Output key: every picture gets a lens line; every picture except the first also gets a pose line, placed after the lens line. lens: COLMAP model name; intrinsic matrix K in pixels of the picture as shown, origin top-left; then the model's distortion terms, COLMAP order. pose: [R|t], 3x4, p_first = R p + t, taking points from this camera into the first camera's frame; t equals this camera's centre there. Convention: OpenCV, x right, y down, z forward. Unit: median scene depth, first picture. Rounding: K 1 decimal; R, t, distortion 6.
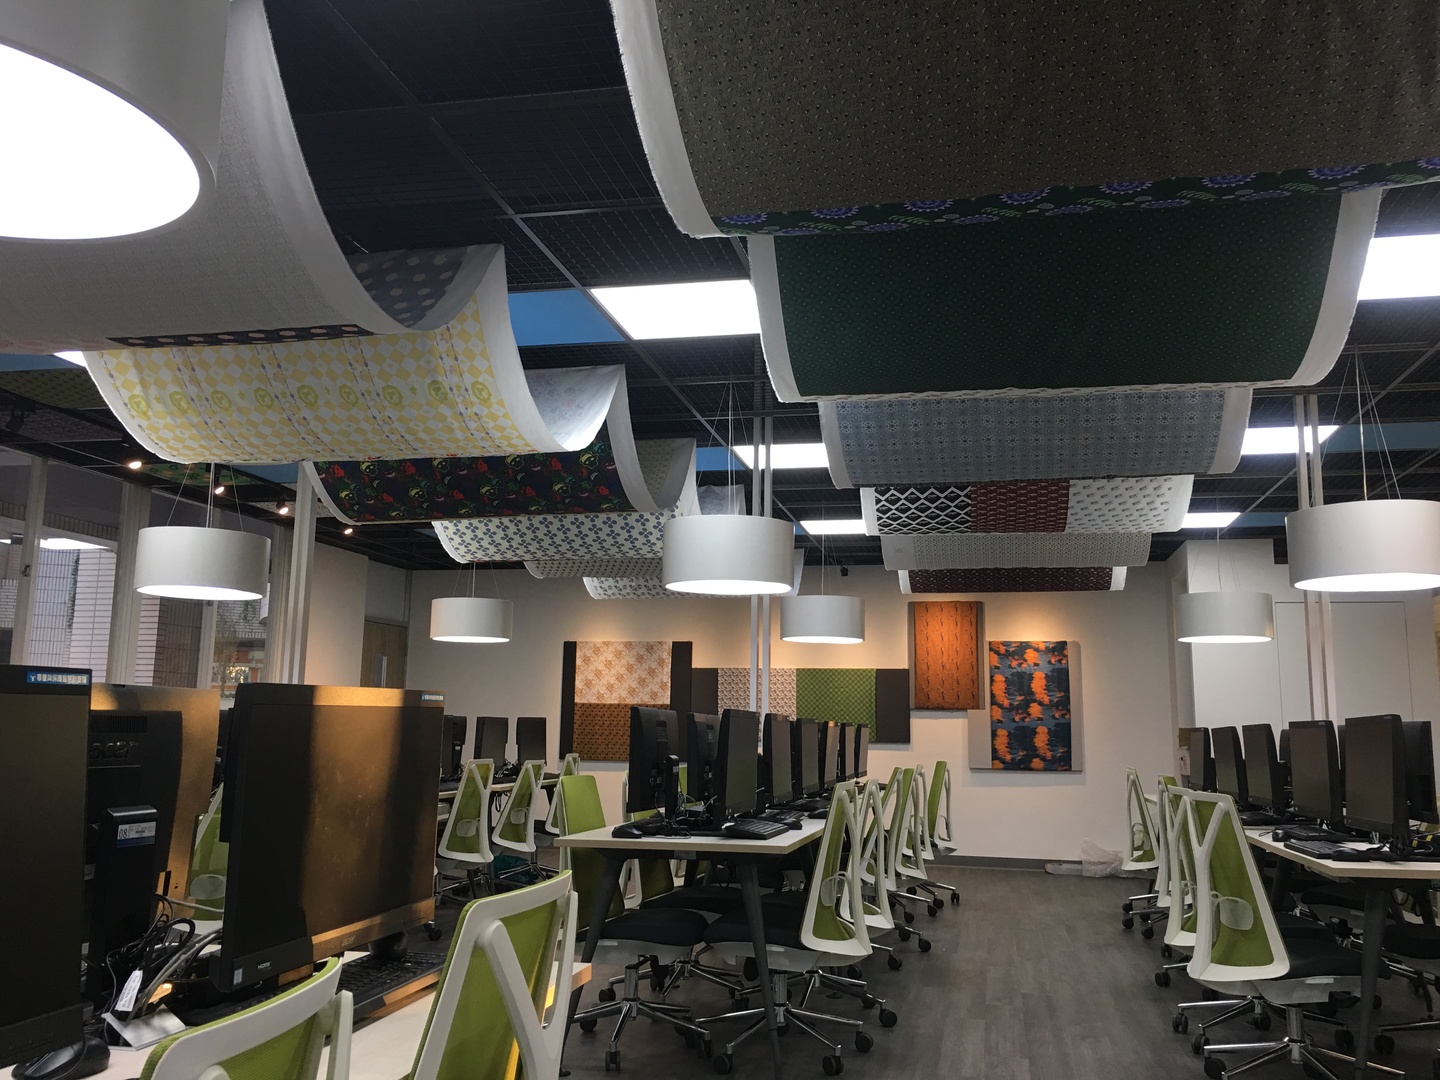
lens RADIAL K [[1232.1, 0, 723.7], [0, 1232.1, 530.0], [0, 0, 1]] dist [0.072911, -0.095071]
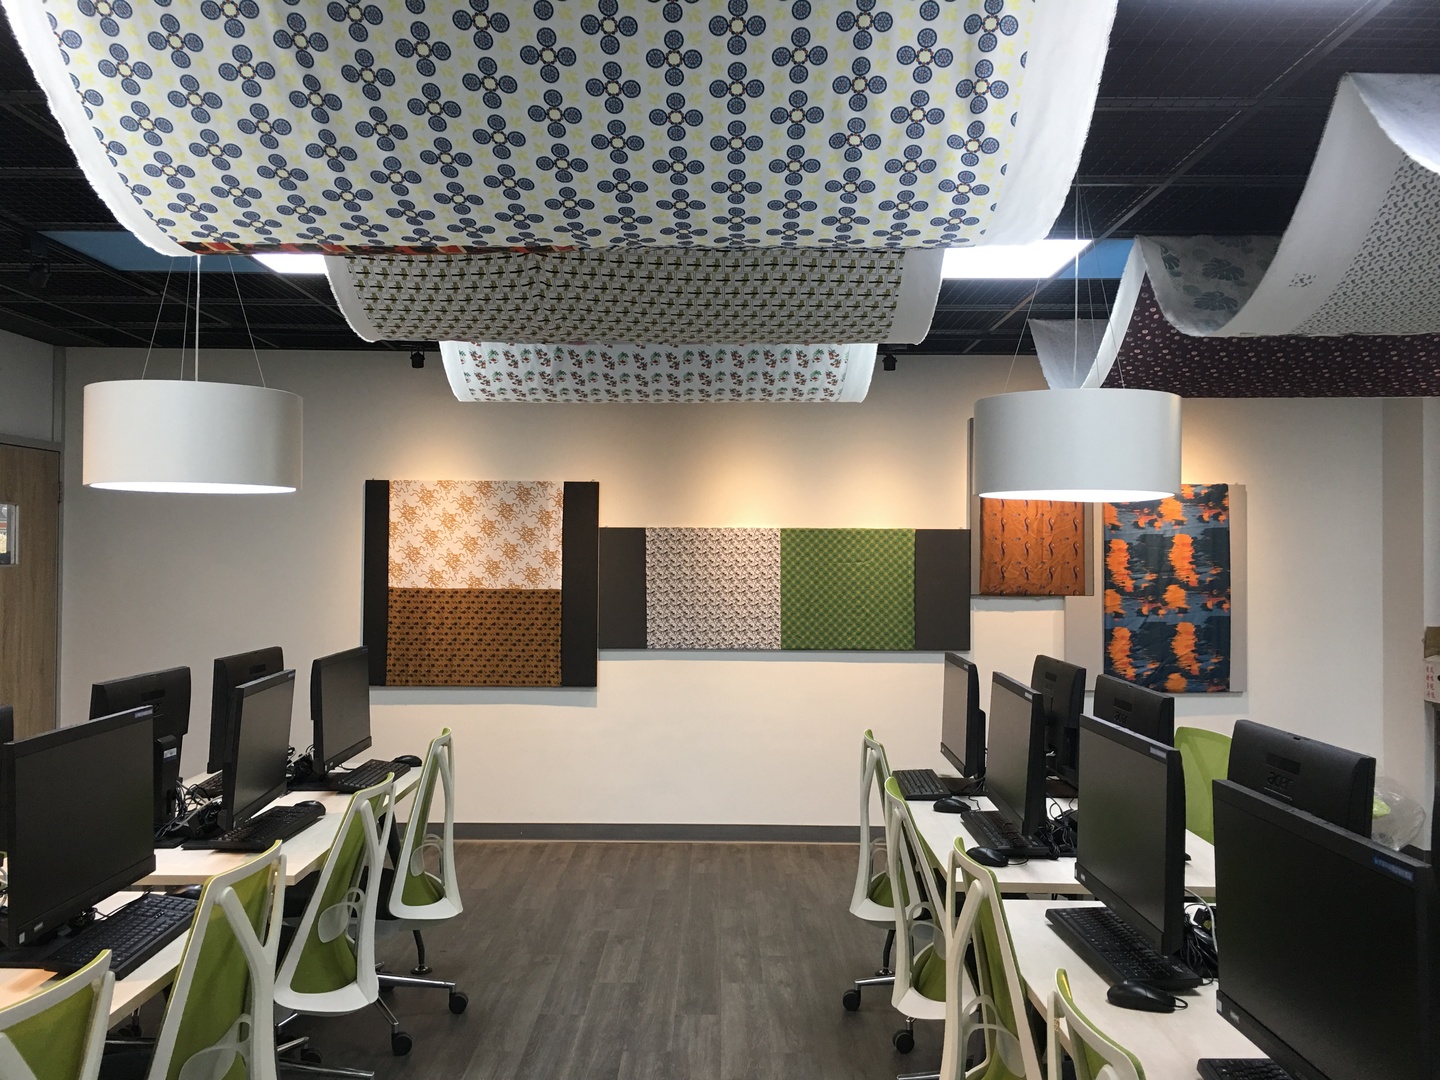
lens RADIAL K [[1232.1, 0, 713.6], [0, 1232.1, 531.8], [0, 0, 1]] dist [0.072911, -0.095071]
pose [[0.979201, -0.004407, 0.202844, -0.096275], [-0.024614, 0.989799, 0.140325, 0.033040], [-0.201393, -0.142400, 0.969104, 0.452901]]
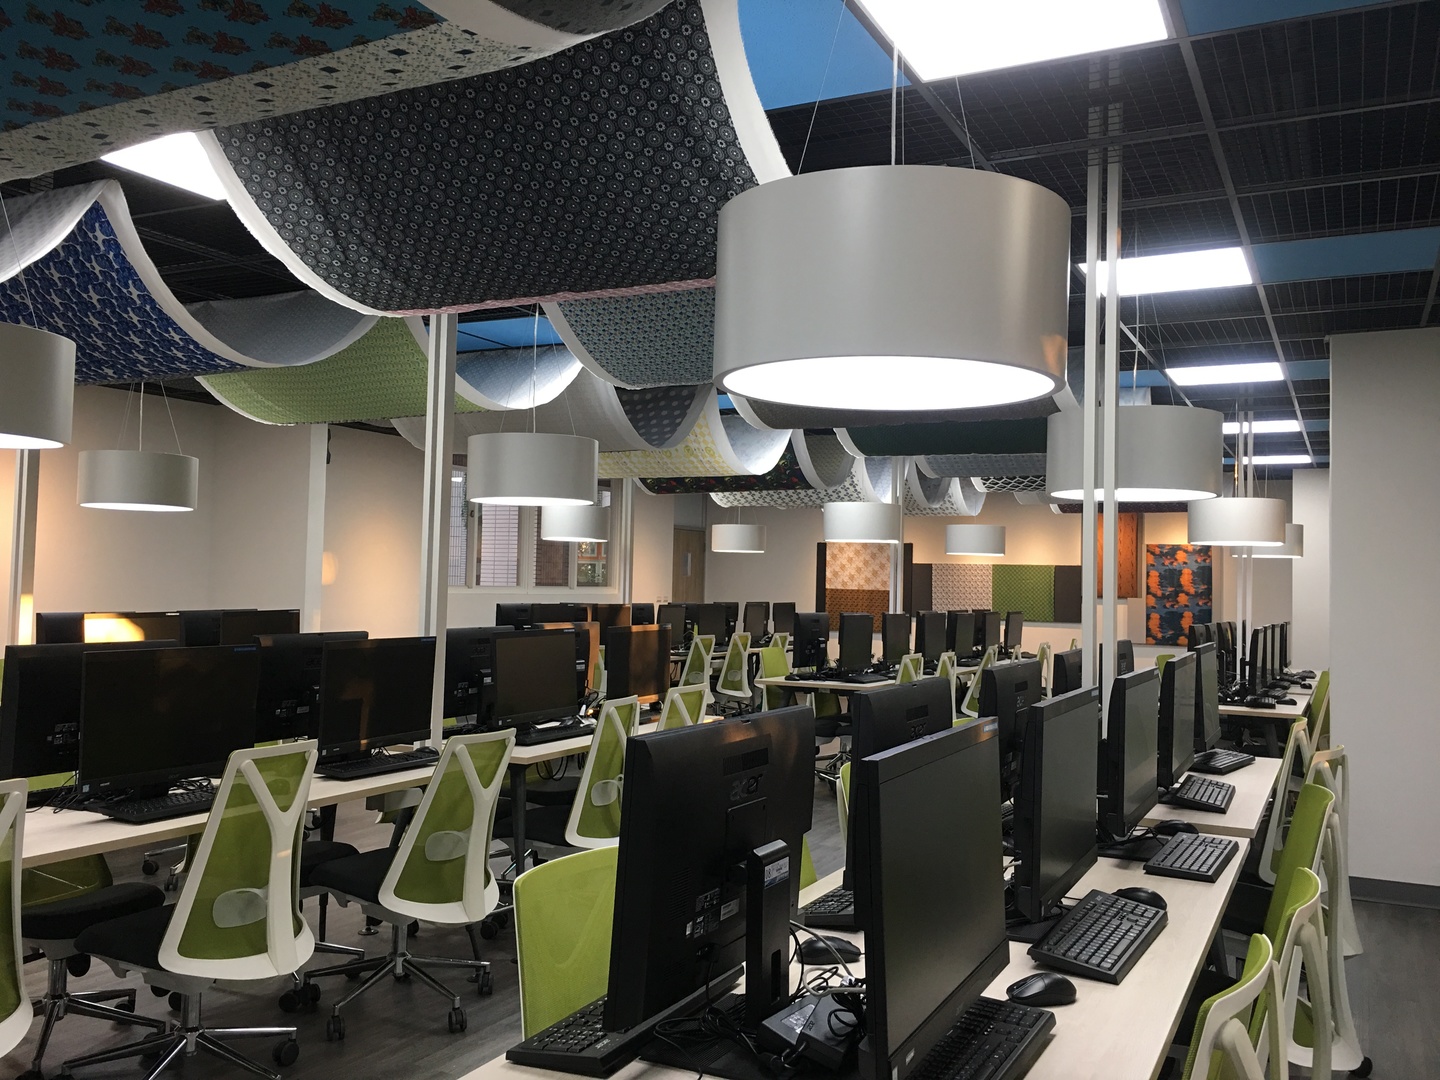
lens RADIAL K [[1232.1, 0, 710.8], [0, 1232.1, 546.0], [0, 0, 1]] dist [0.072911, -0.095071]
pose [[0.964383, 0.000161, -0.264510, 0.121793], [0.032916, 0.992154, 0.120612, -0.076786], [0.262454, -0.125022, 0.956811, -0.332716]]
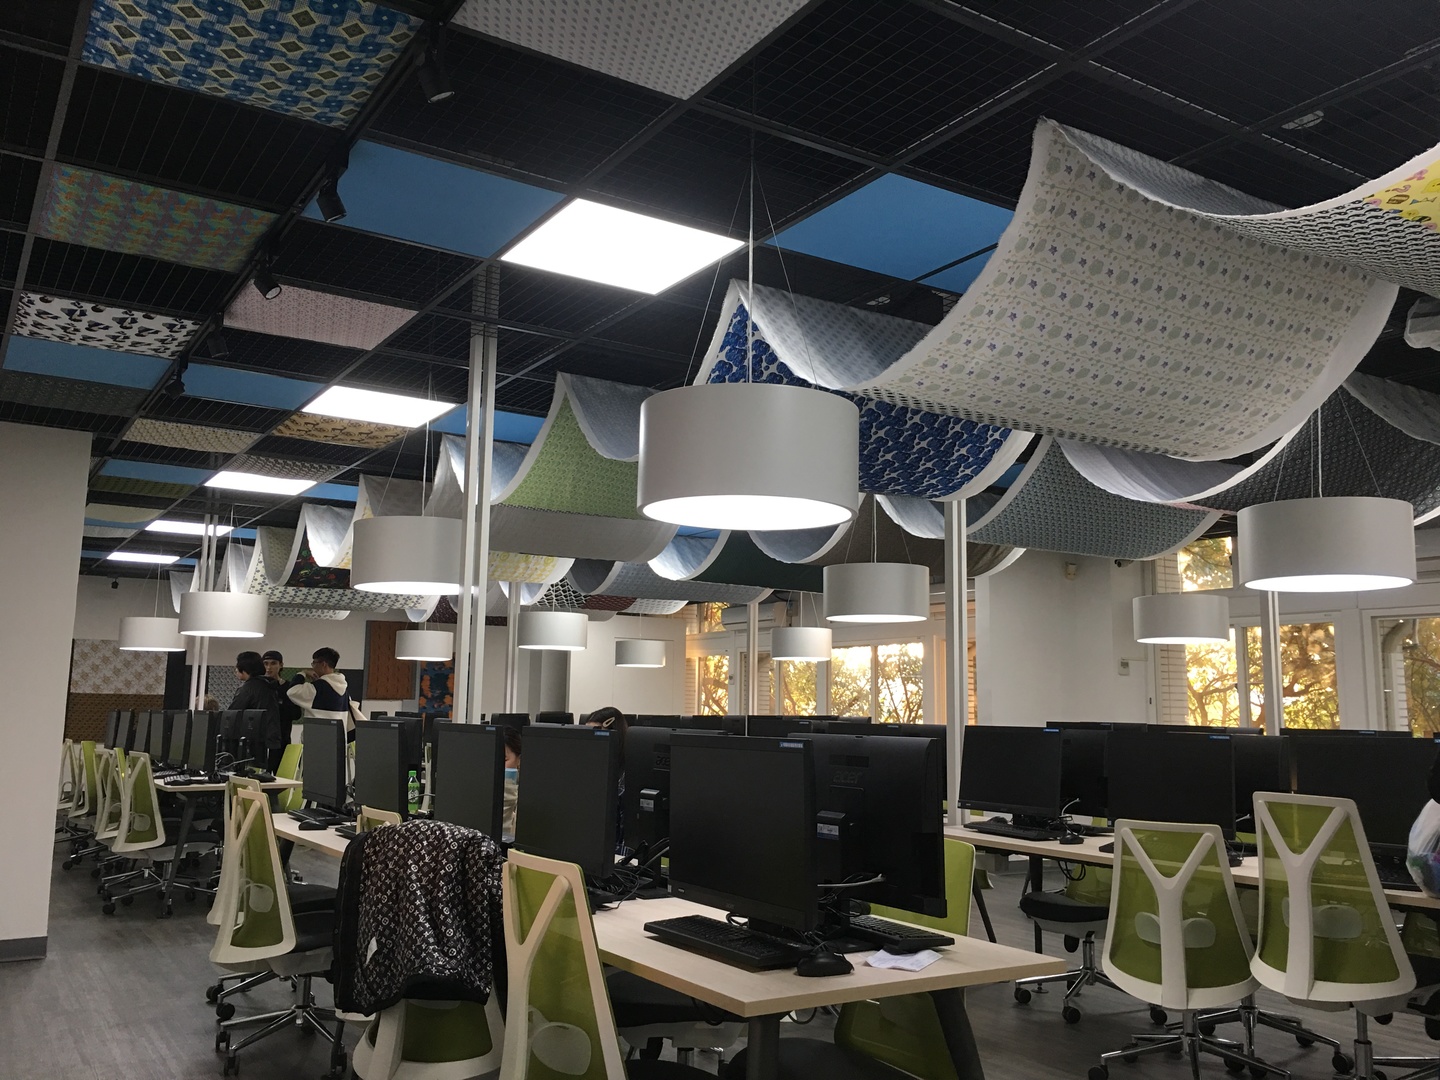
lens RADIAL K [[1232.1, 0, 715.9], [0, 1232.1, 527.6], [0, 0, 1]] dist [0.072911, -0.095071]
pose [[0.716069, 0.098342, 0.691067, -0.540323], [-0.117862, 0.992845, -0.019160, -0.063129], [-0.688007, -0.067731, 0.722536, -0.243355]]
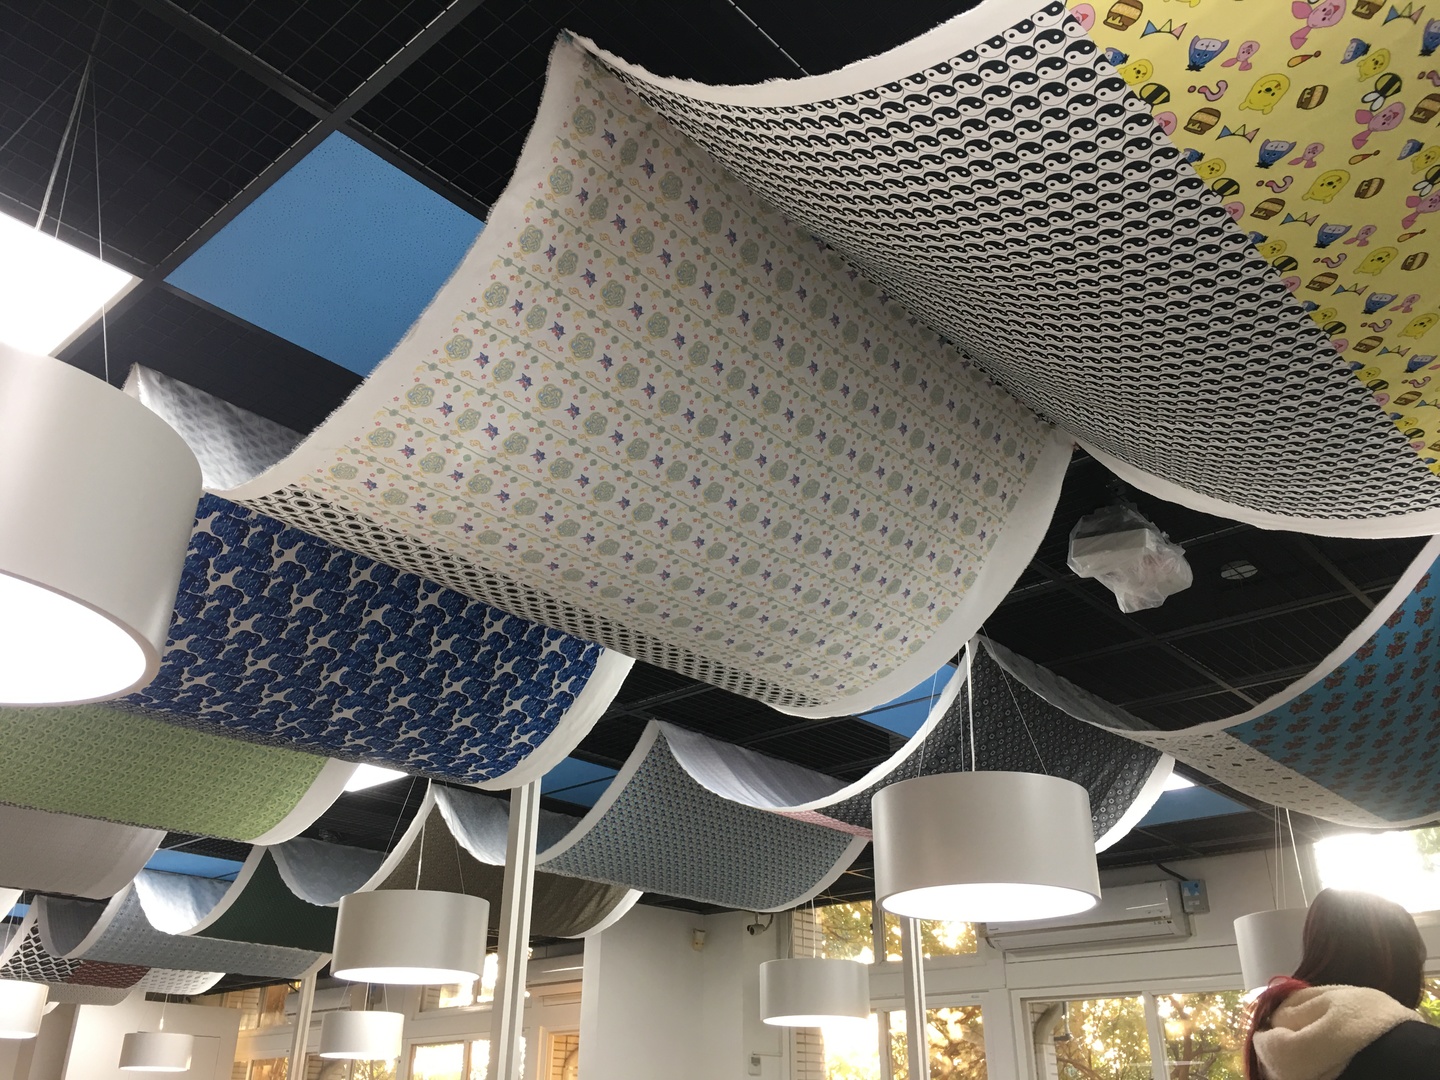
lens RADIAL K [[1232.1, 0, 718.0], [0, 1232.1, 535.3], [0, 0, 1]] dist [0.072911, -0.095071]
pose [[0.501570, 0.366717, 0.783547, -0.387378], [-0.137278, 0.927974, -0.346437, -0.044752], [-0.854156, 0.066198, 0.515786, -0.182220]]
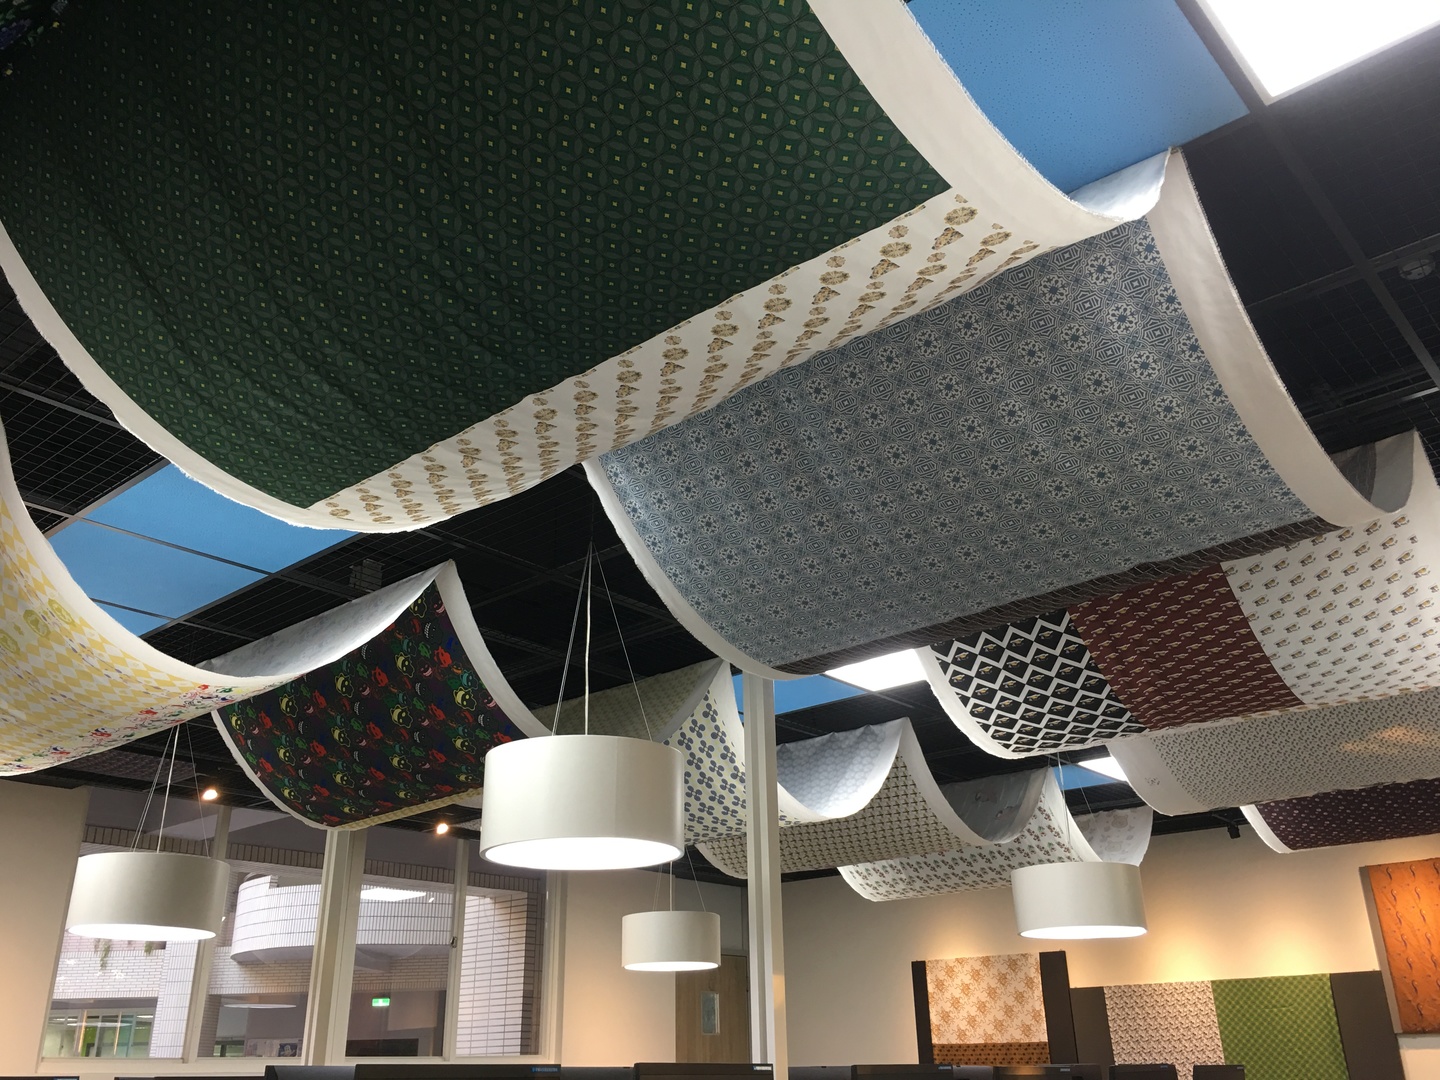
lens RADIAL K [[1232.1, 0, 717.1], [0, 1232.1, 531.9], [0, 0, 1]] dist [0.072911, -0.095071]
pose [[0.874188, -0.220535, -0.432620, 0.184818], [0.105591, 0.955934, -0.273937, 0.033966], [0.473969, 0.193792, 0.858952, 0.211646]]
